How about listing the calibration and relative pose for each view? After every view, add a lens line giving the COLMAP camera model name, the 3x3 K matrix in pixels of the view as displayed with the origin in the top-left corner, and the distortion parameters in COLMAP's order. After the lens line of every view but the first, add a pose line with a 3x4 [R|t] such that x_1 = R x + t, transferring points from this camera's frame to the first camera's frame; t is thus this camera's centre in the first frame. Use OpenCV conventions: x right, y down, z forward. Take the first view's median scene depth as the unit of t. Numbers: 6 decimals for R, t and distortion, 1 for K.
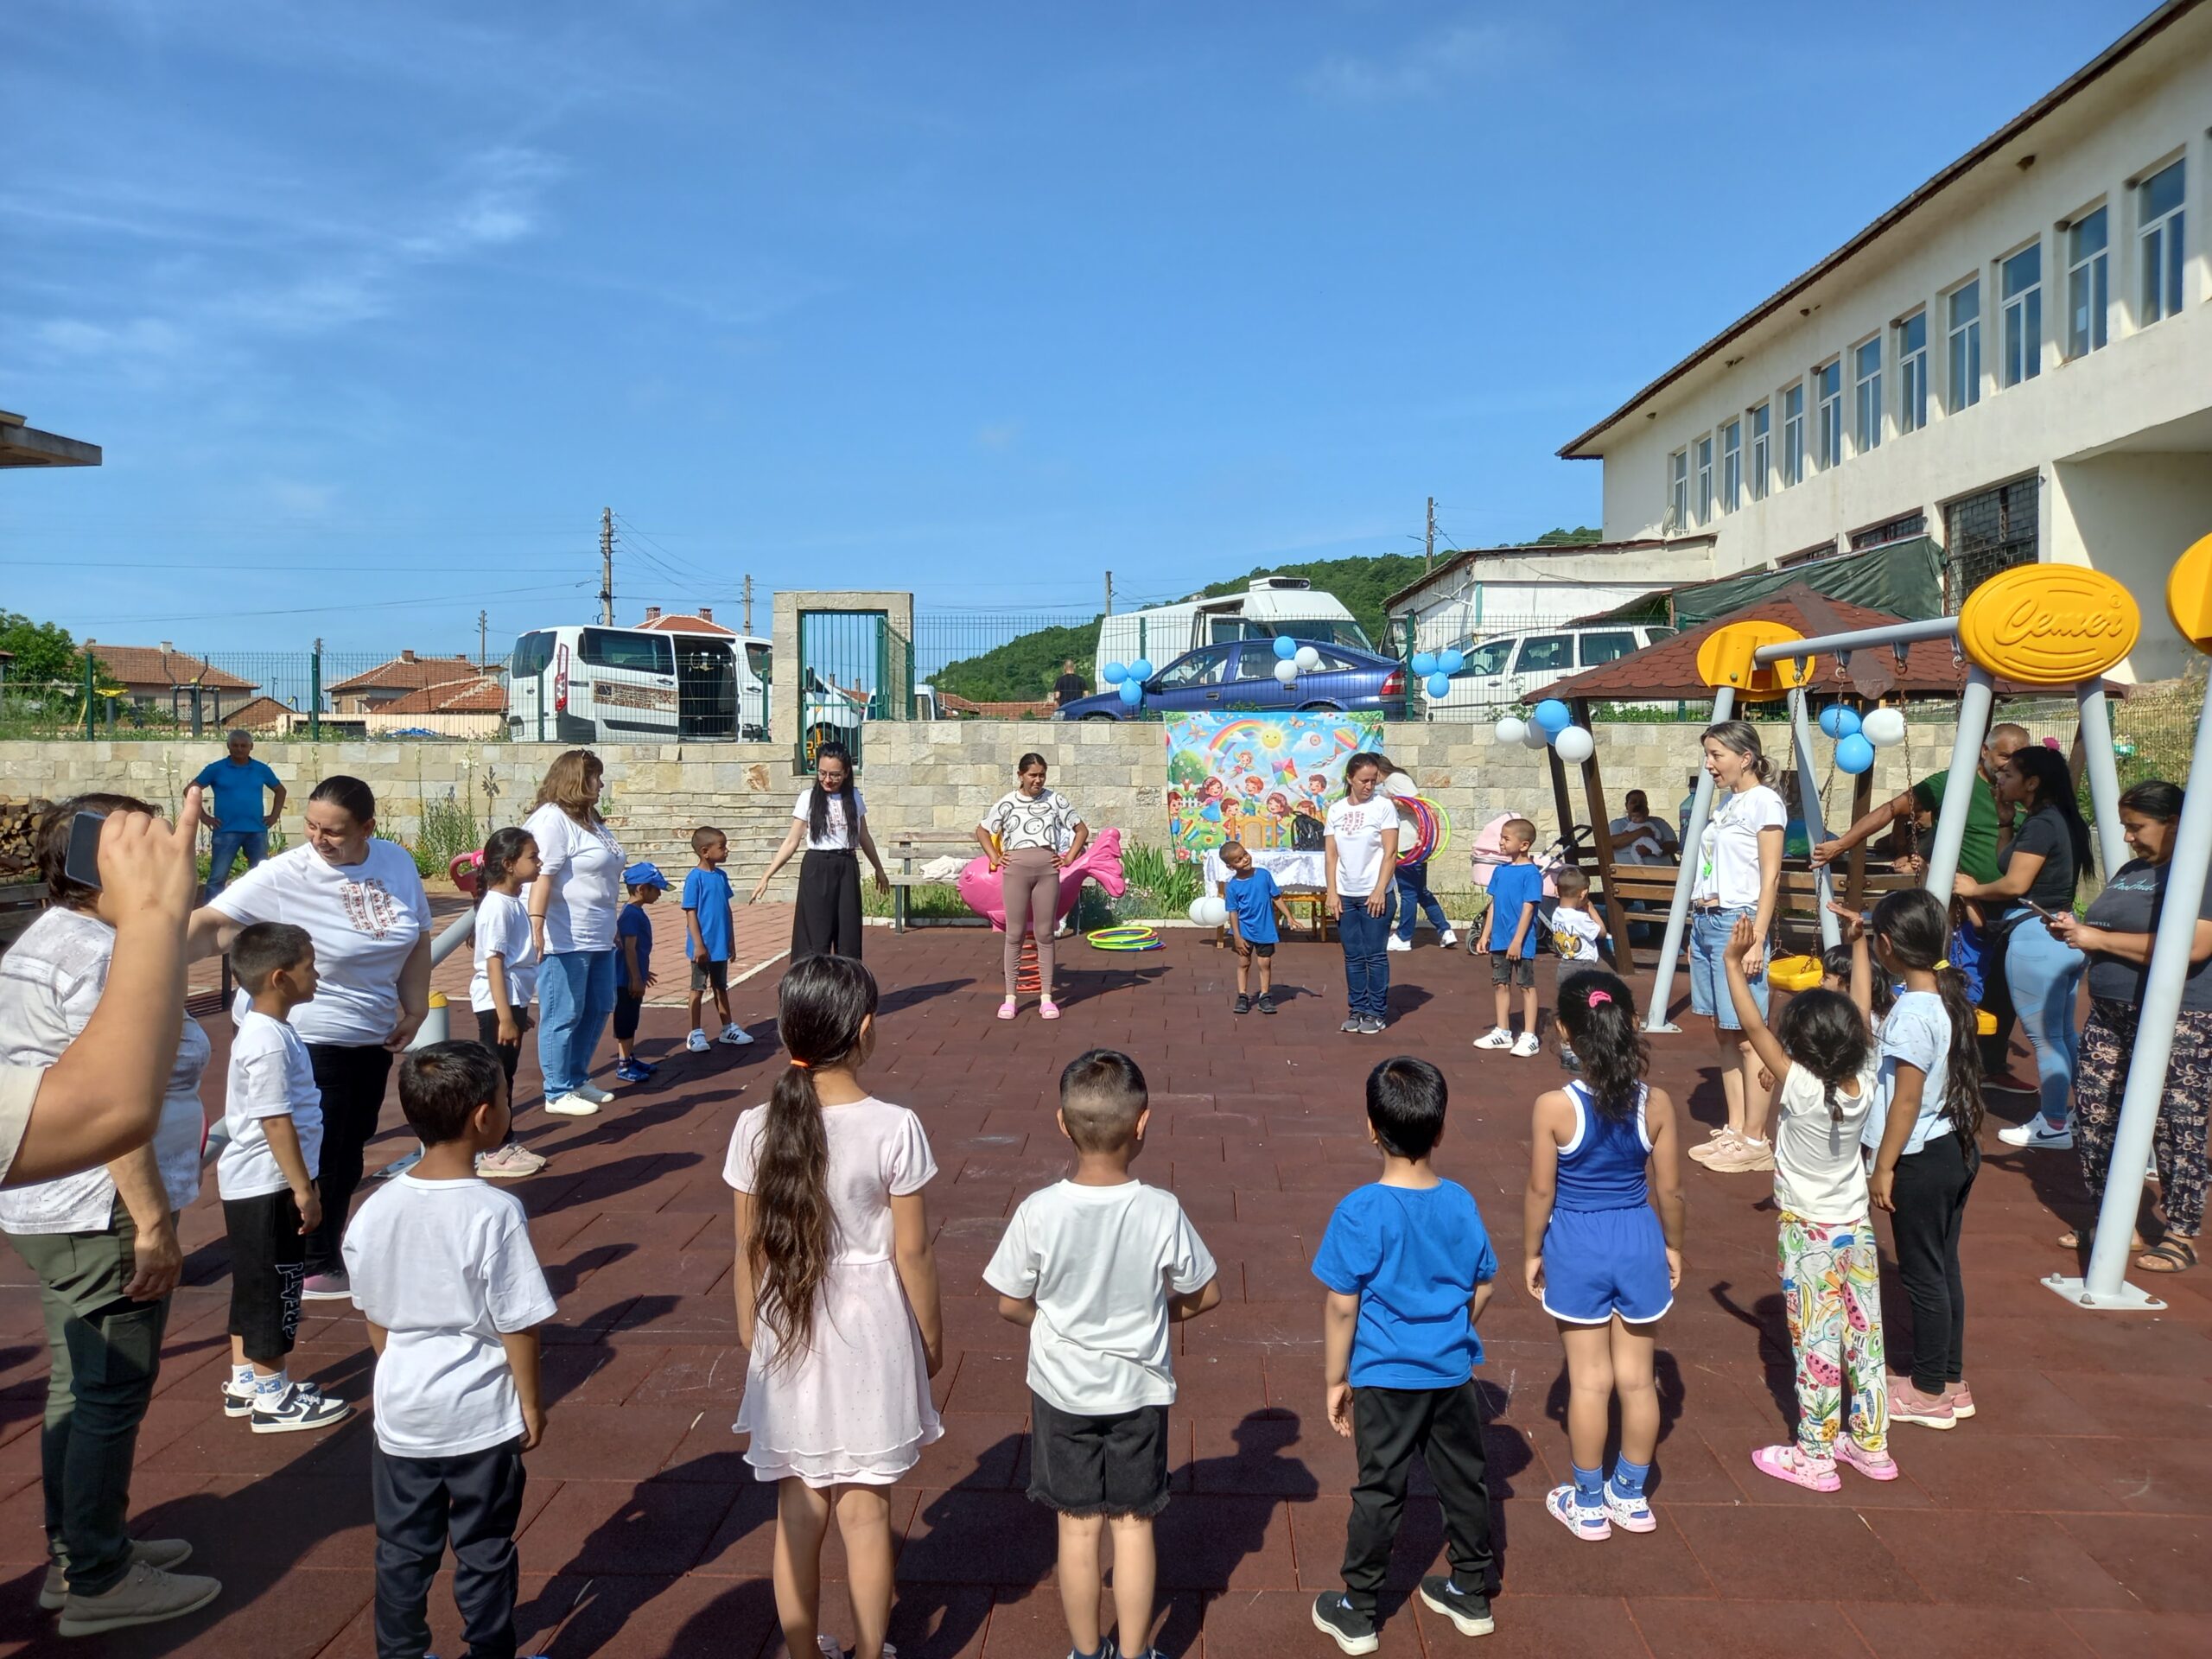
lens RADIAL K [[1633.7, 0, 1113.3], [0, 1633.7, 803.1], [0, 0, 1]] dist [0.074569, -0.102360]
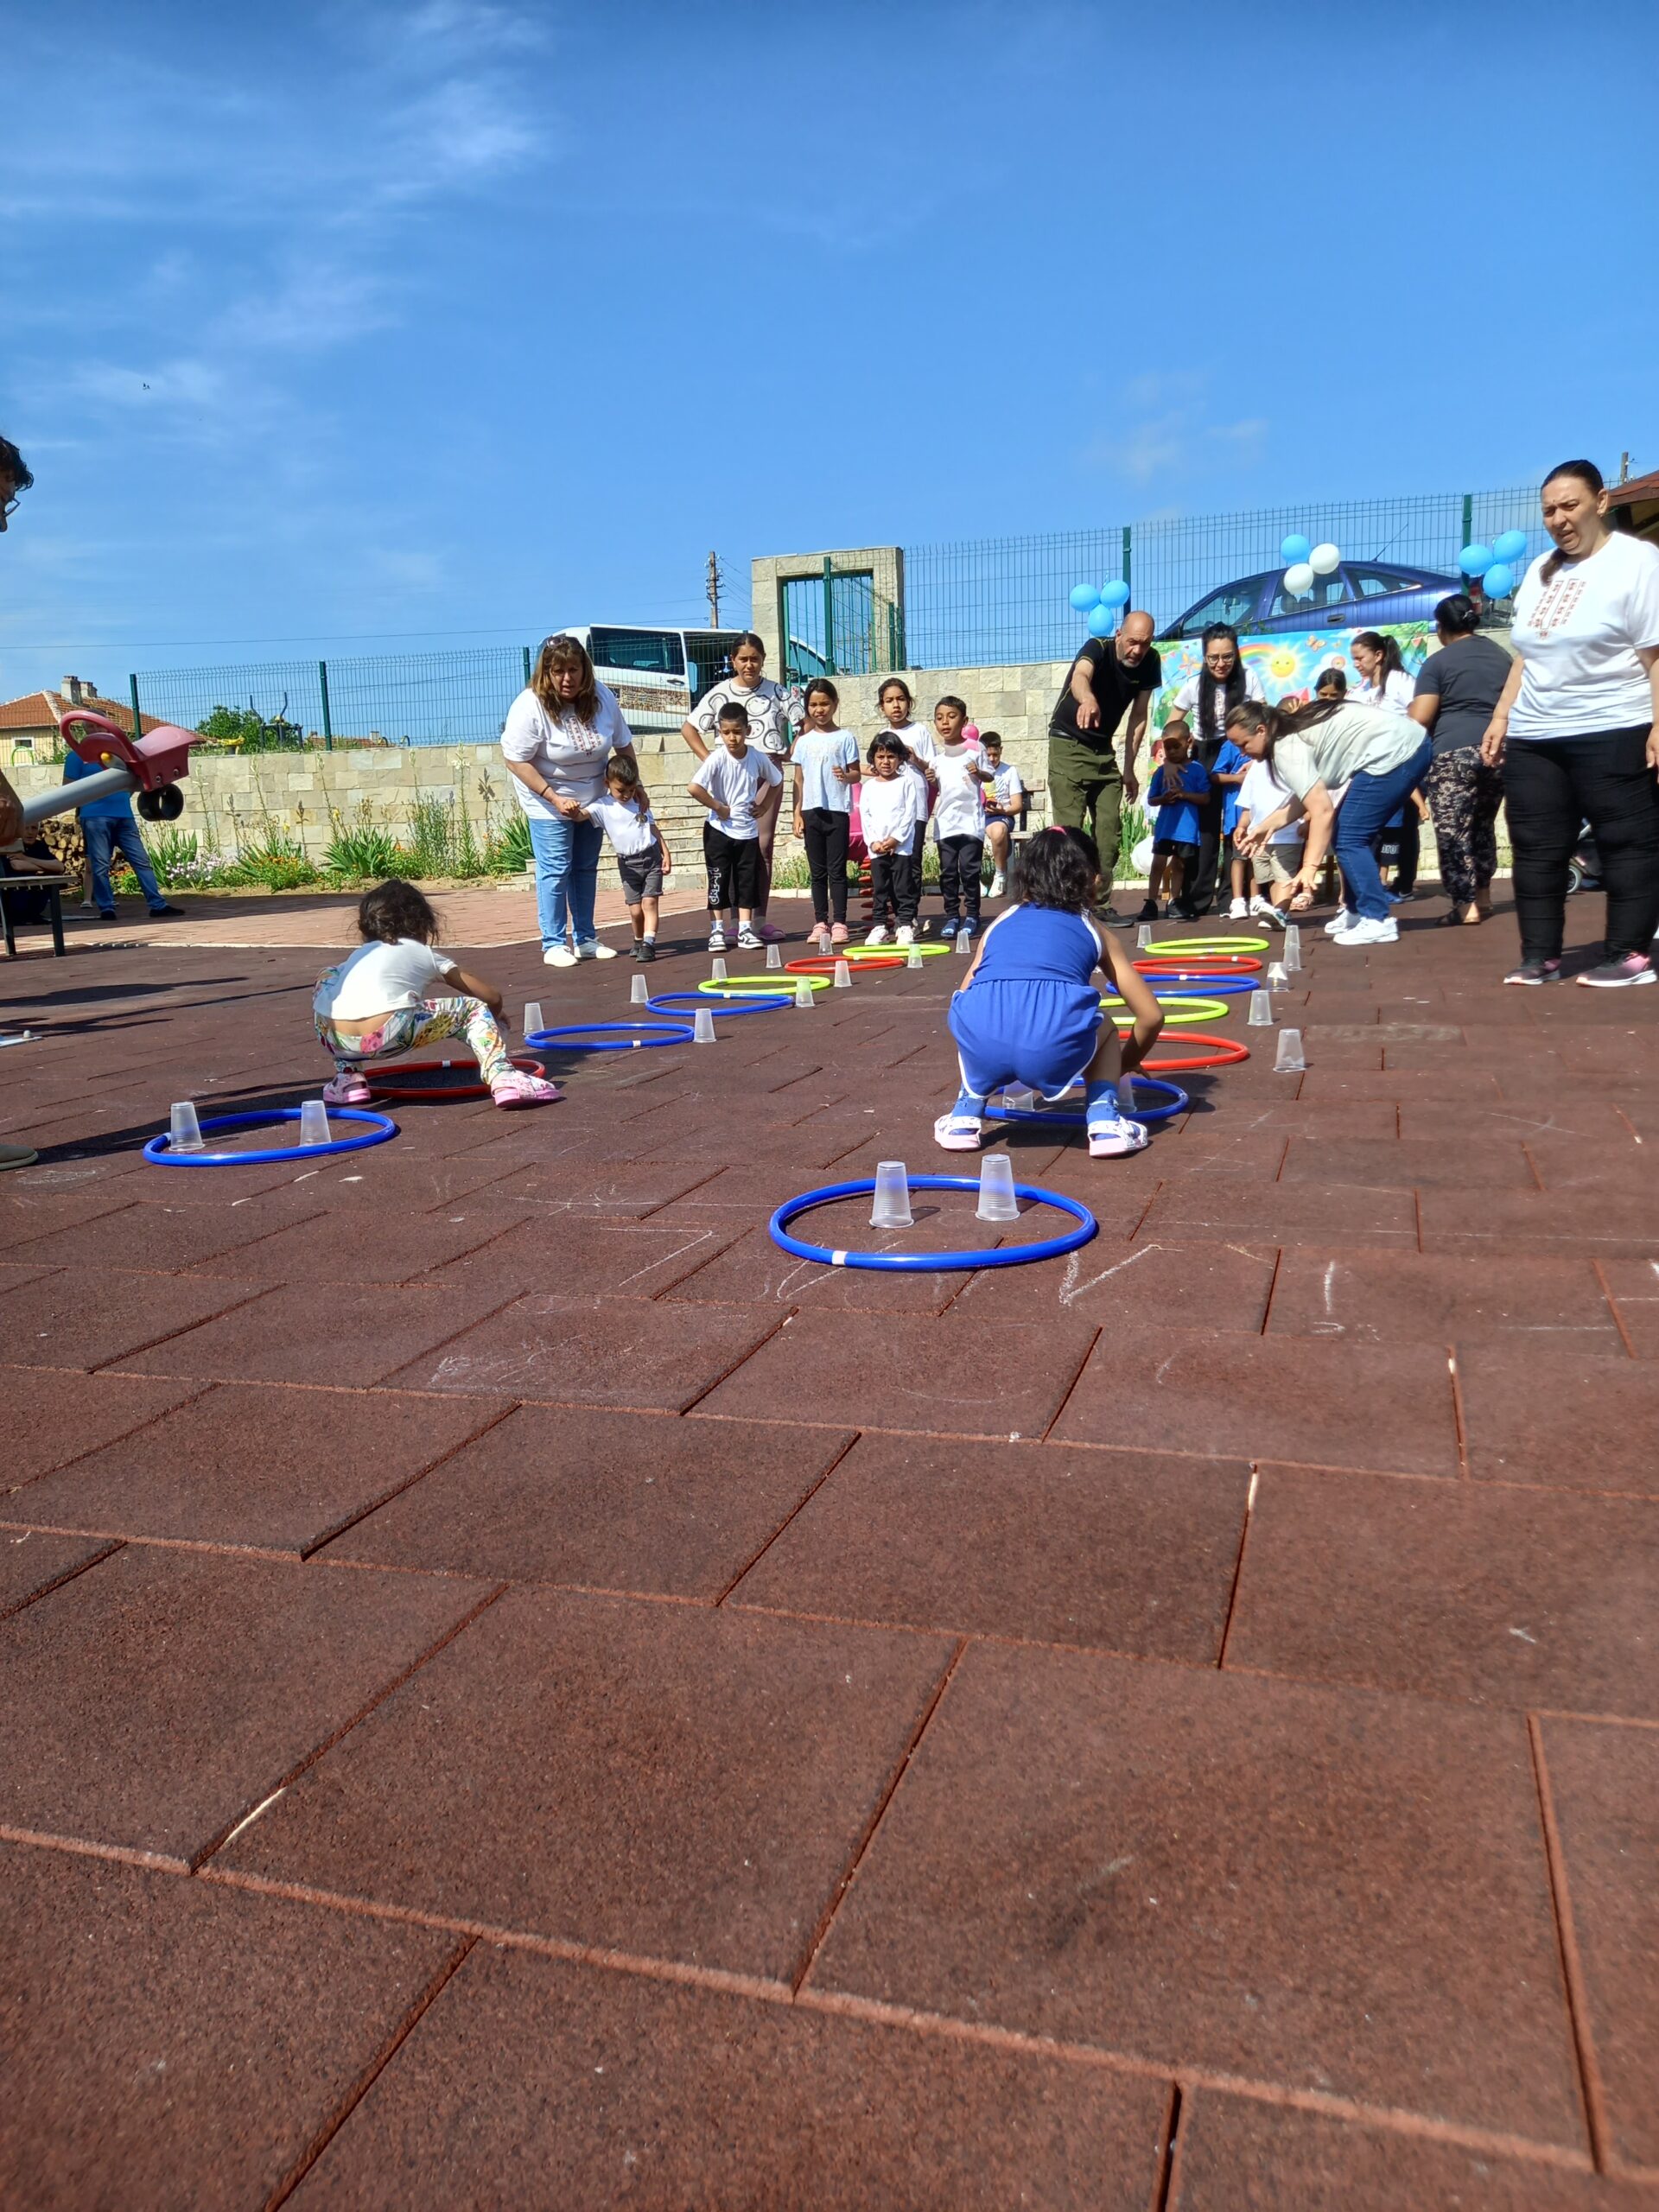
lens RADIAL K [[1614.0, 0, 831.2], [0, 1614.0, 1104.1], [0, 0, 1]] dist [0.067214, -0.080398]
pose [[0.962021, 0.007664, -0.272868, 0.073473], [0.030881, 0.990133, 0.136684, 0.042816], [0.271223, -0.139920, 0.952292, 0.089861]]
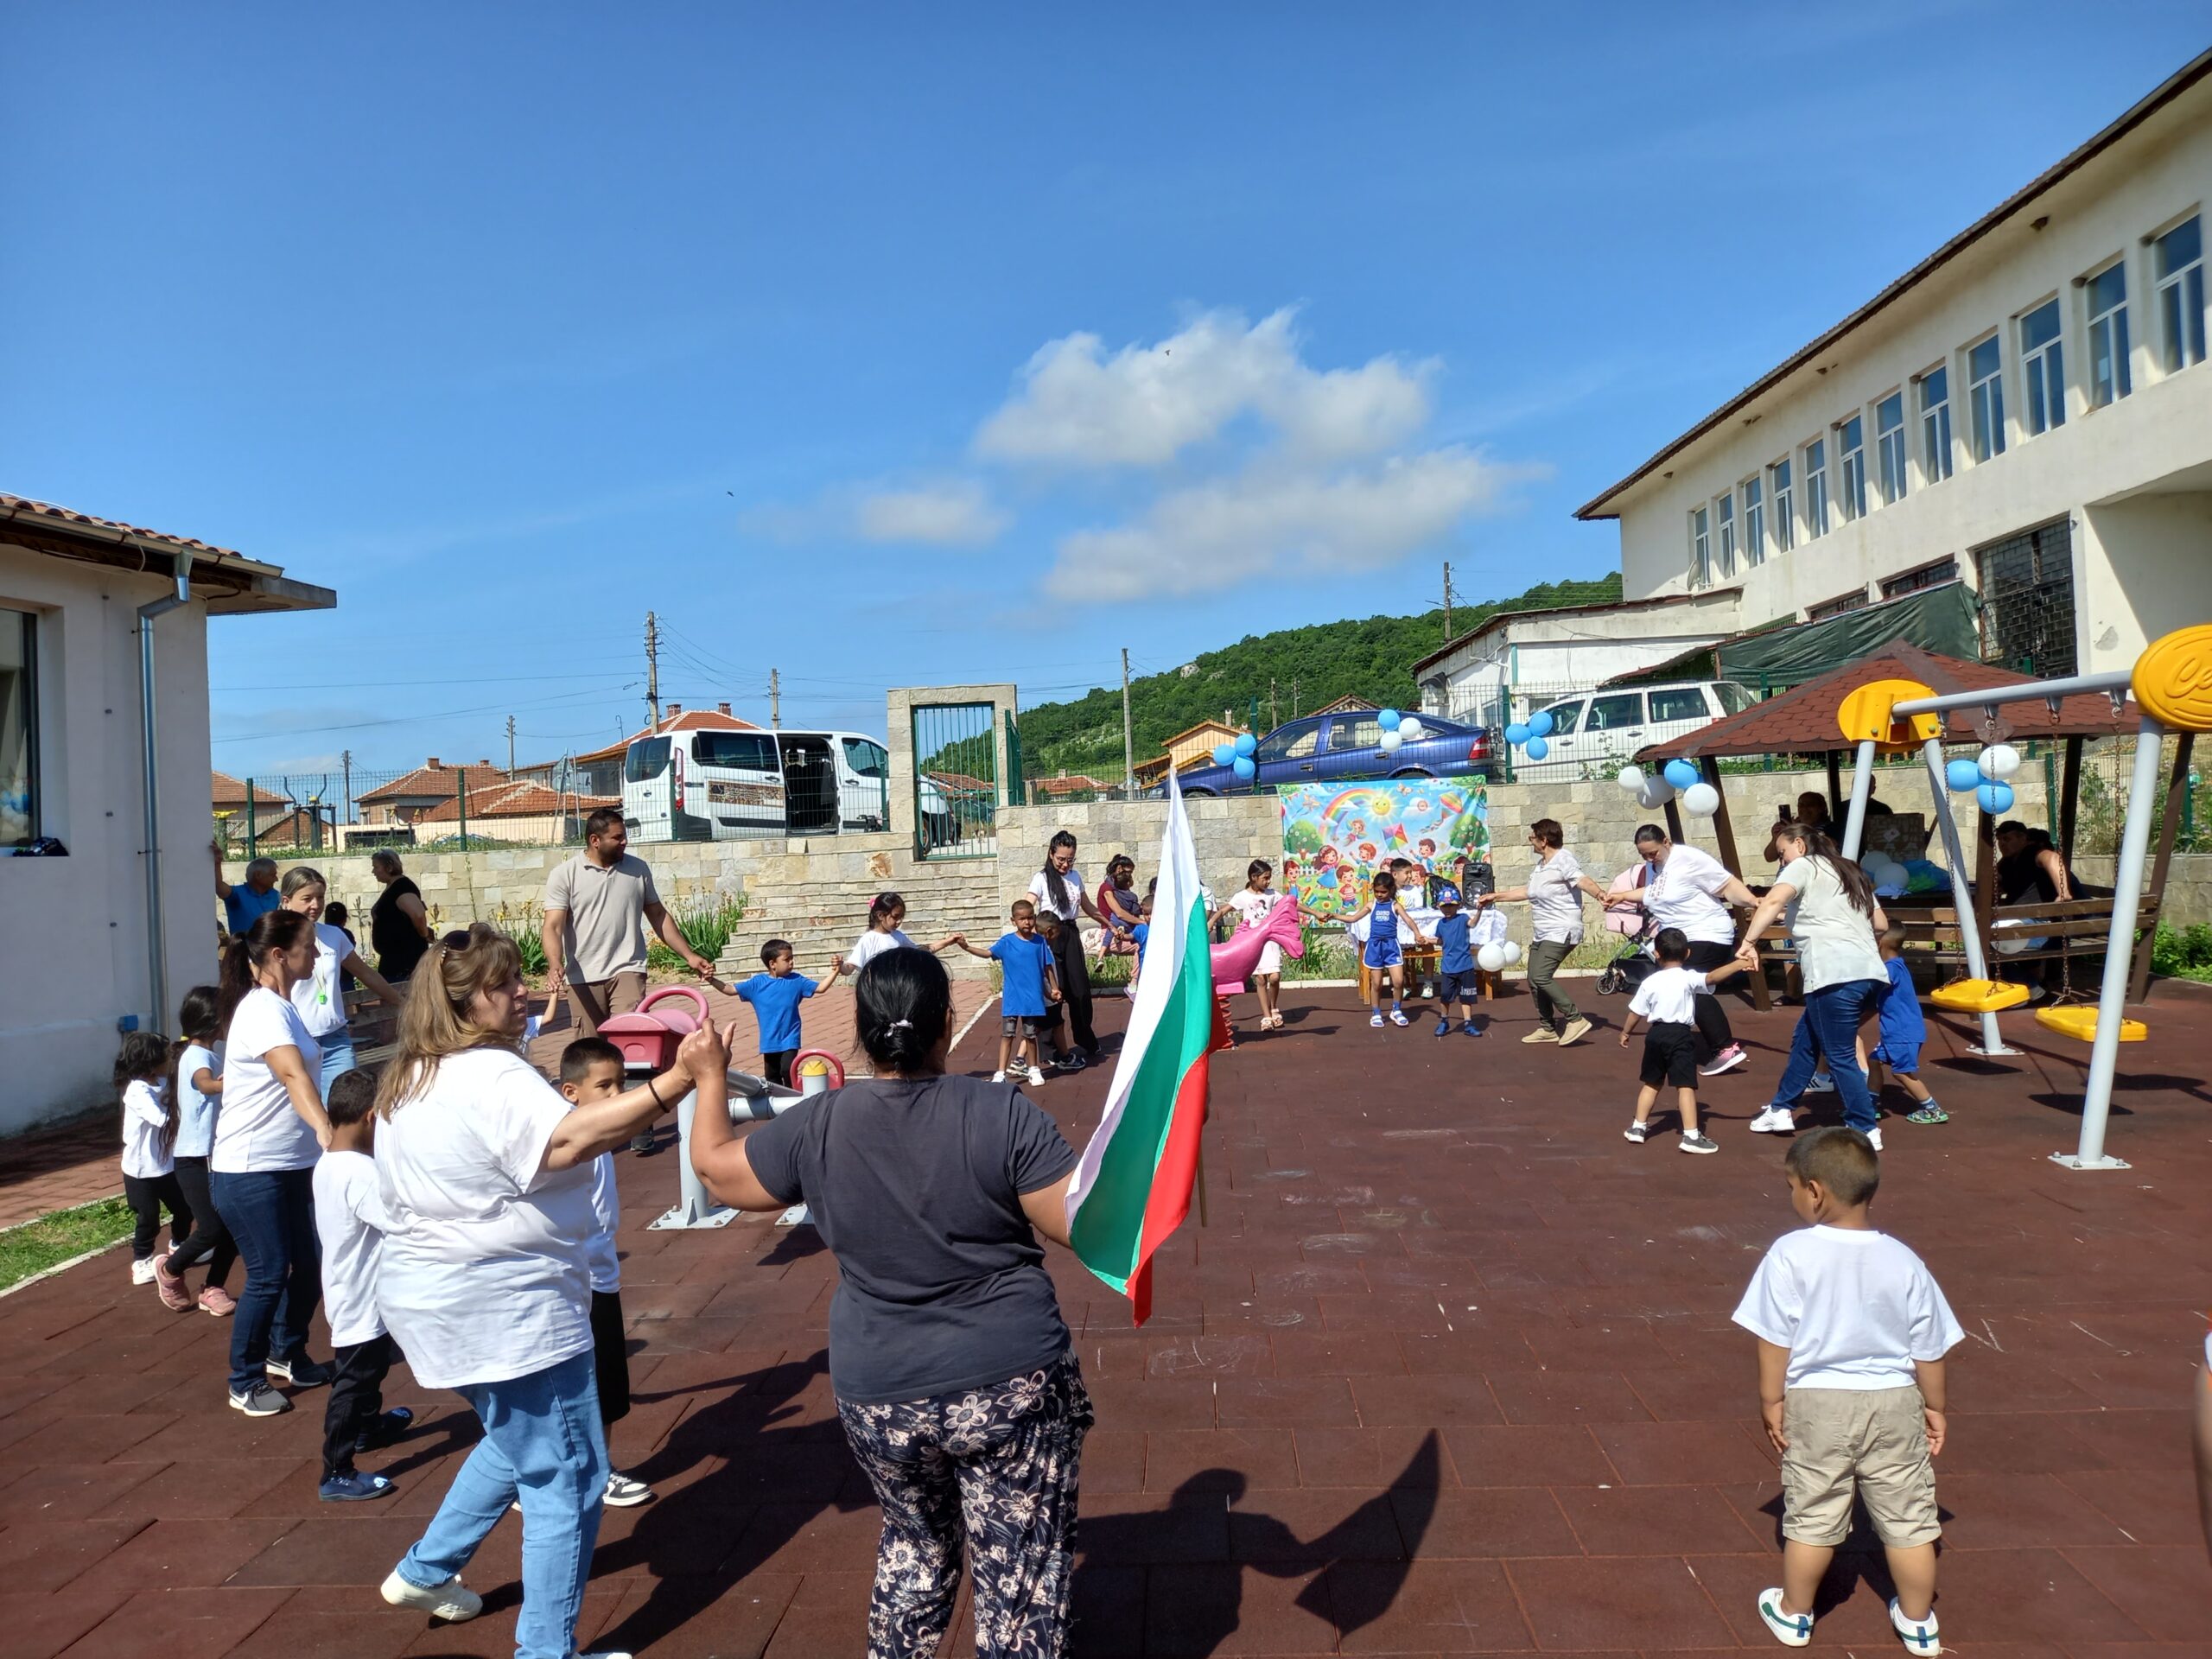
lens RADIAL K [[1621.9, 0, 1091.1], [0, 1621.9, 840.8], [0, 0, 1]] dist [0.069765, -0.091082]
pose [[0.998831, -0.046796, -0.012115, -0.056586], [0.046525, 0.998681, -0.021711, -0.001895], [0.013115, 0.021122, 0.999691, -0.041159]]
